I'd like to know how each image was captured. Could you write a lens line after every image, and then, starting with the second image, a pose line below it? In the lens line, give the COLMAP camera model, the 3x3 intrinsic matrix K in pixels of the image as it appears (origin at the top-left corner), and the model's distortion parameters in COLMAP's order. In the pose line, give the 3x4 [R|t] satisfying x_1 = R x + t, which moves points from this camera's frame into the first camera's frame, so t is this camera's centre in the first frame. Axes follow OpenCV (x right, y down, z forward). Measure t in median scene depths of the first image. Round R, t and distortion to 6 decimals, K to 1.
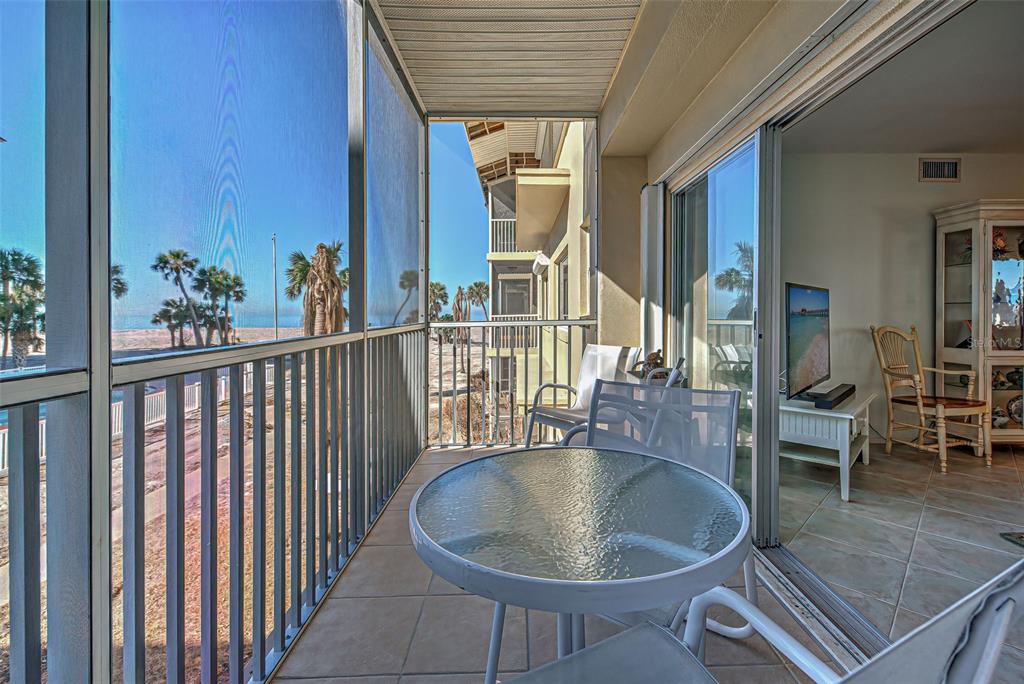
lens RADIAL K [[448.5, 0, 513.0], [0, 448.5, 314.9], [0, 0, 1]] dist [0.007230, -0.000778]
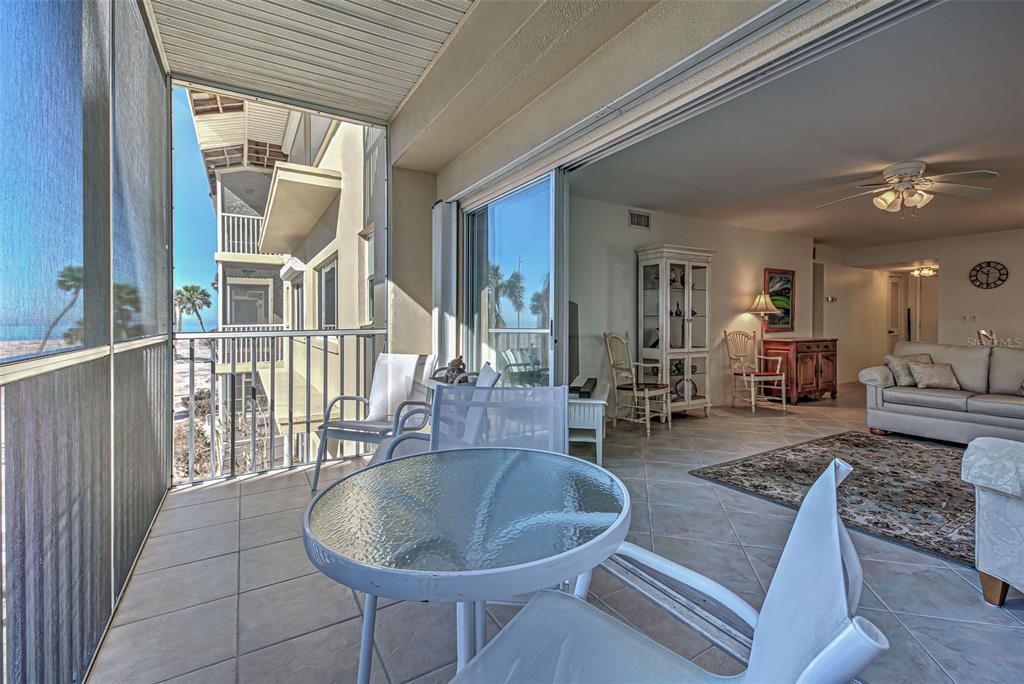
lens RADIAL K [[448.5, 0, 487.9], [0, 448.5, 326.1], [0, 0, 1]] dist [0.007230, -0.000778]
pose [[0.872720, 0.000015, 0.488222, -0.124008], [-0.001047, 0.999998, 0.001841, 0.002638], [-0.488221, -0.002118, 0.872718, 0.021128]]
